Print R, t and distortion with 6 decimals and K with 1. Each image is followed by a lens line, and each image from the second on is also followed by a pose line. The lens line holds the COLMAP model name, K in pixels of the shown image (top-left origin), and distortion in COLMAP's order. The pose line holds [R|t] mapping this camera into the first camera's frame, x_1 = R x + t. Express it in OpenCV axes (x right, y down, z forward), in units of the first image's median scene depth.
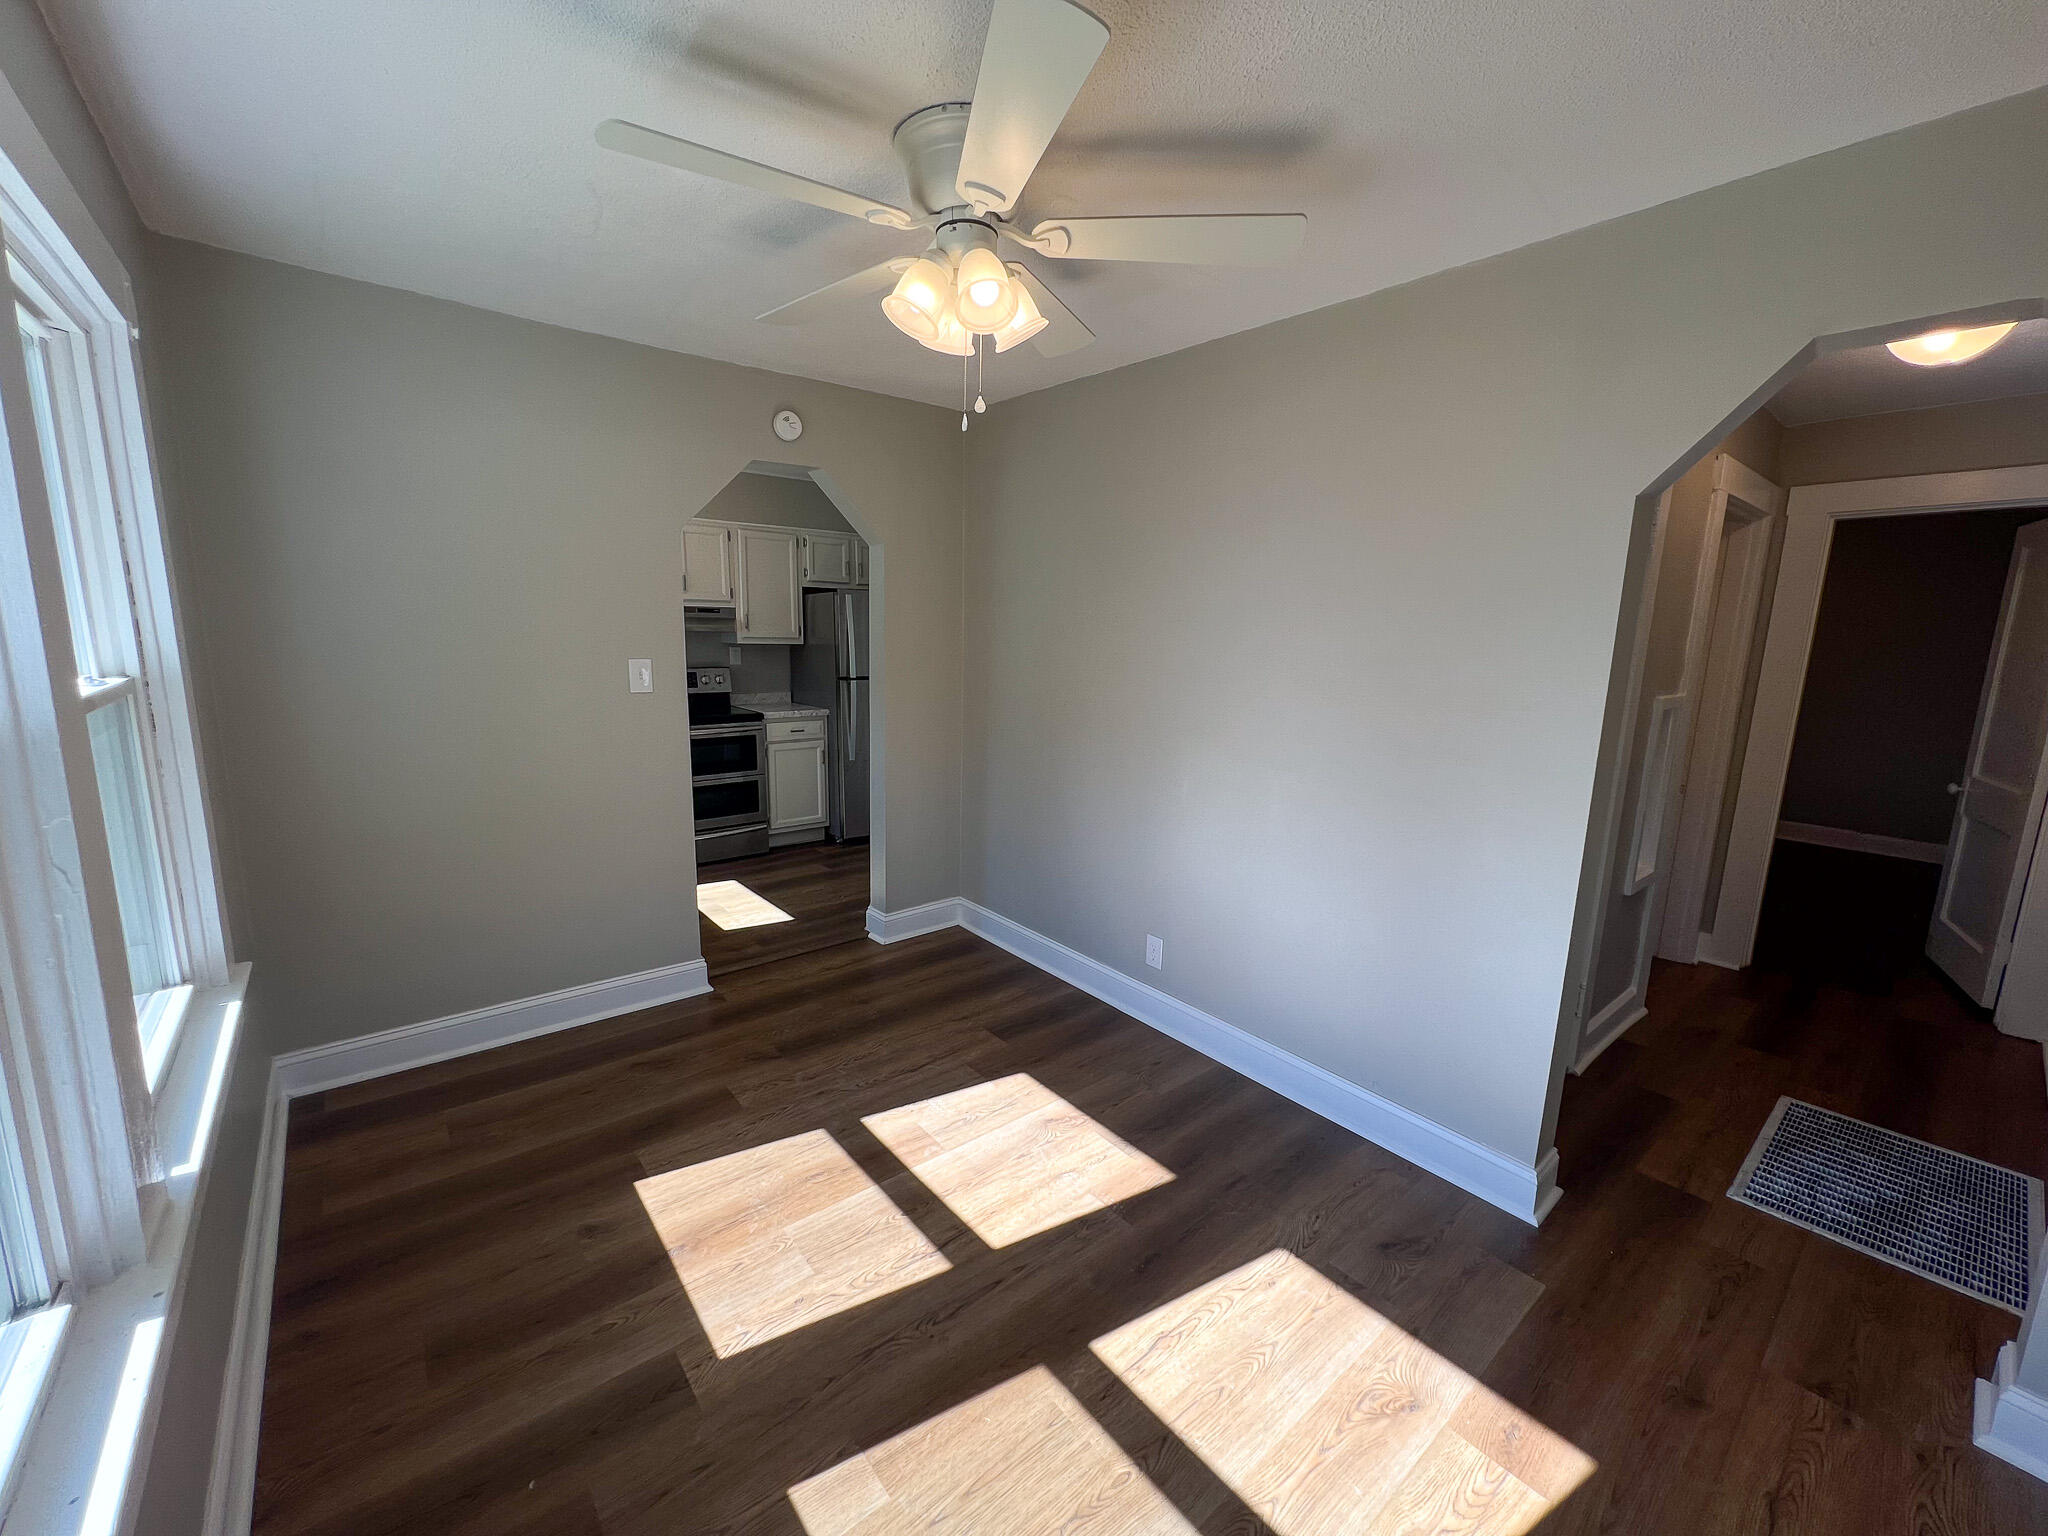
lens RADIAL K [[816.5, 0, 1022.2], [0, 816.5, 768.8], [0, 0, 1]] dist [0.000517, 0.000003]
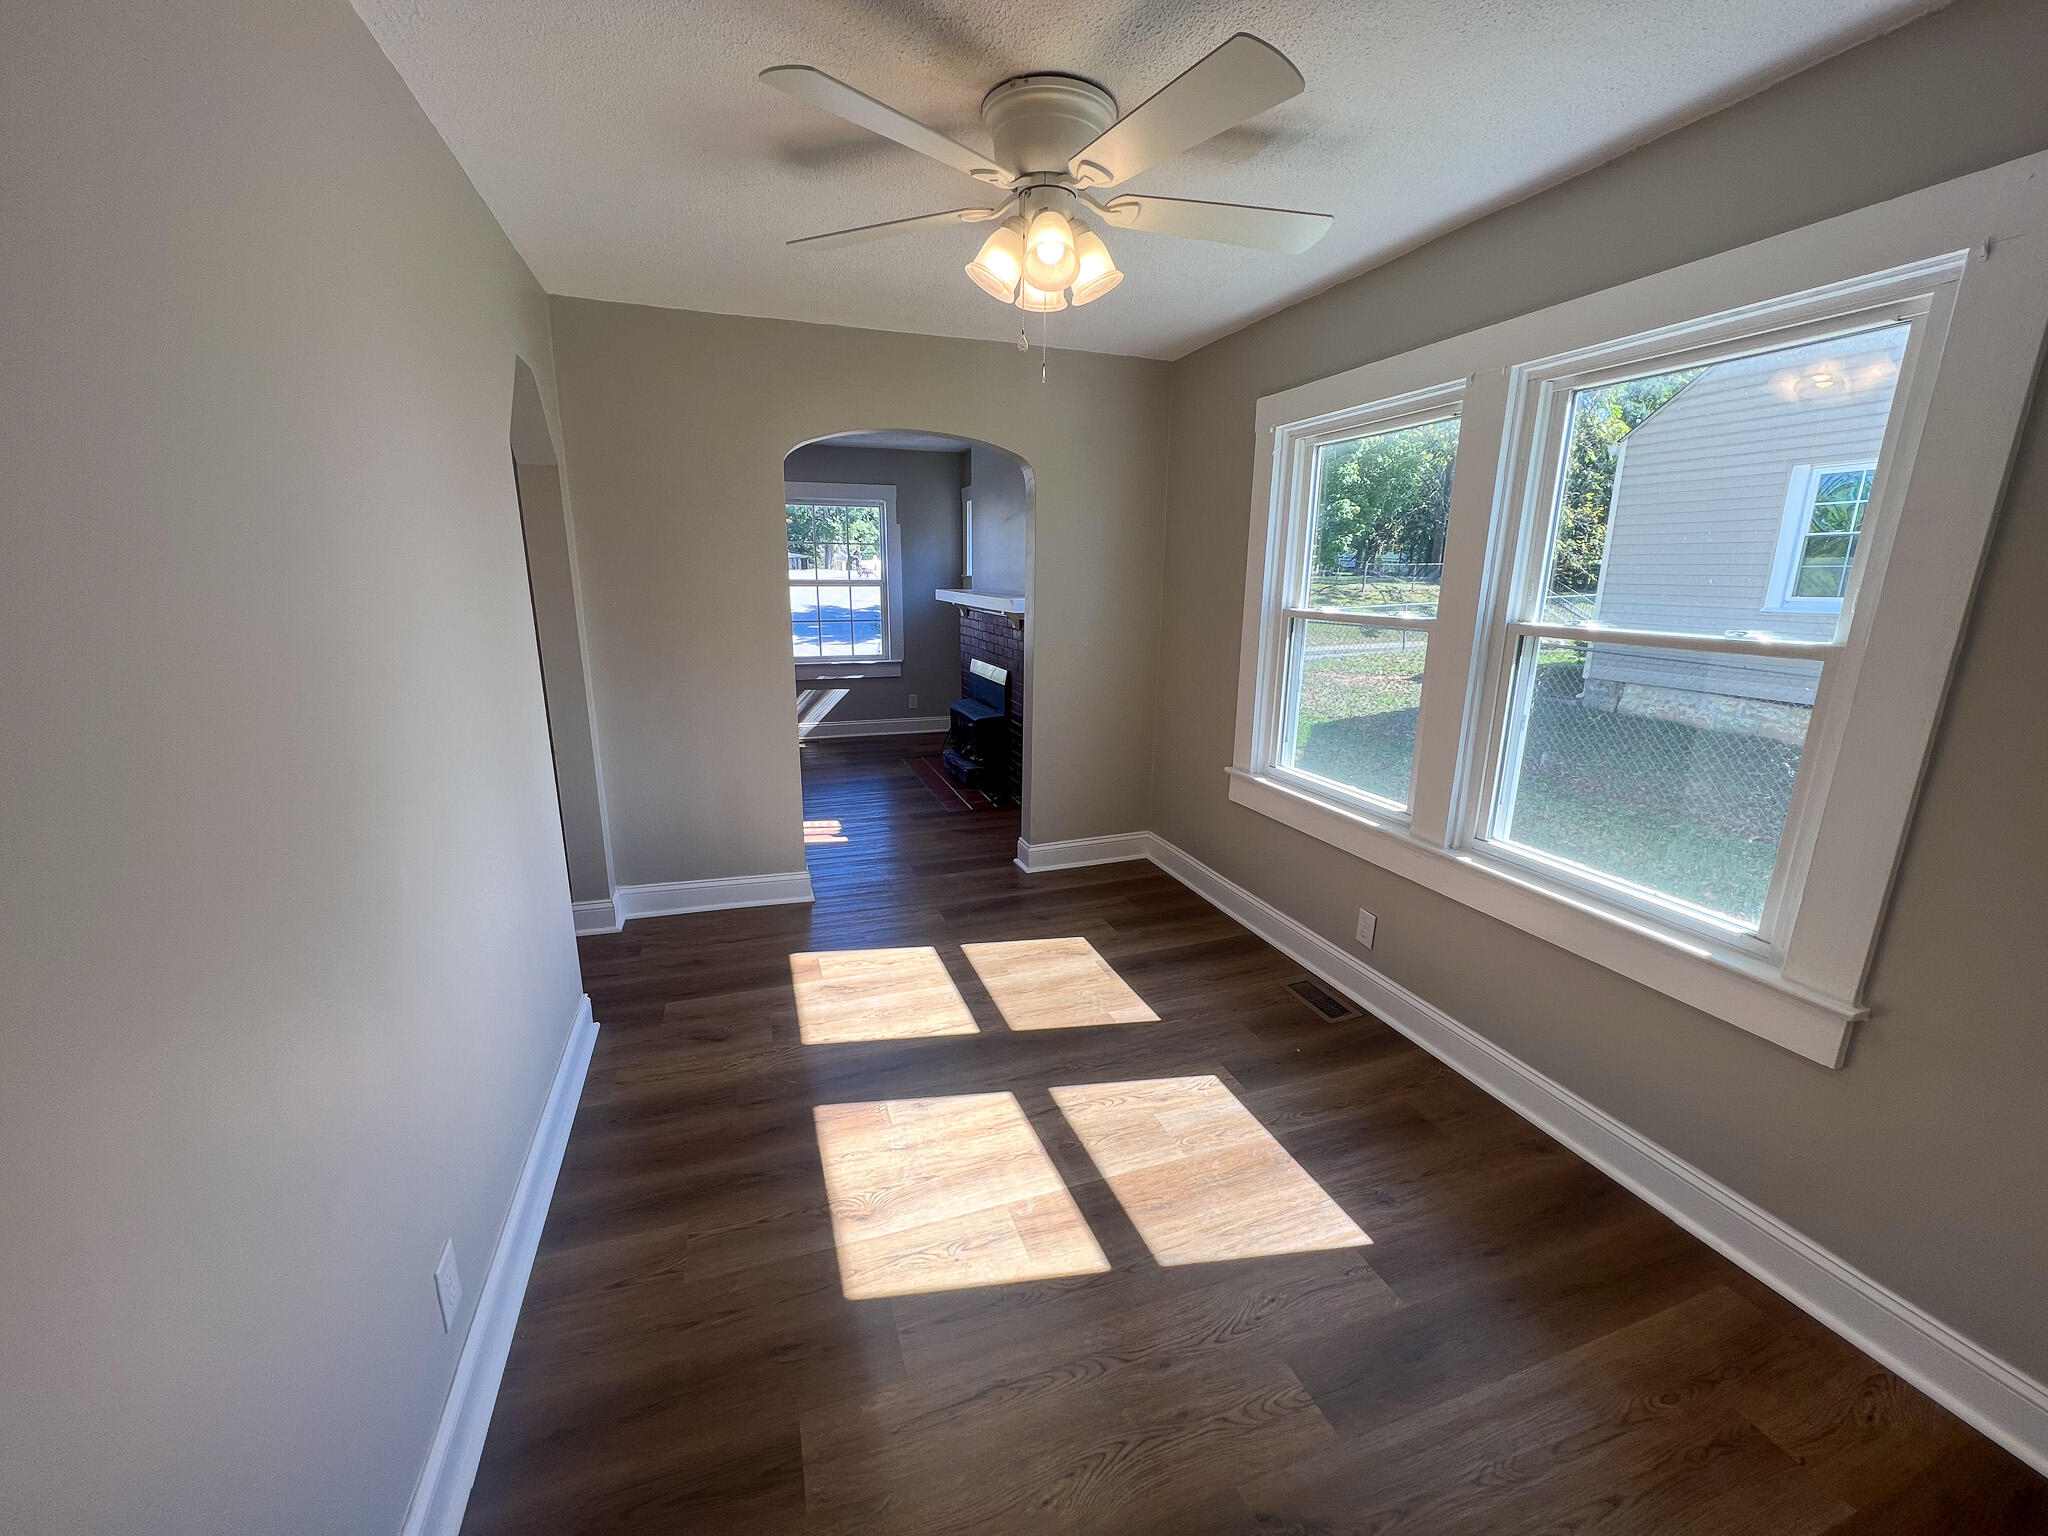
lens RADIAL K [[816.5, 0, 1023.9], [0, 816.5, 768.1], [0, 0, 1]] dist [0.000517, 0.000003]
pose [[-0.939324, -0.114813, 0.323245, -0.359619], [0.025751, 0.916063, 0.400206, -0.300345], [-0.342062, 0.384247, -0.857524, 1.692307]]
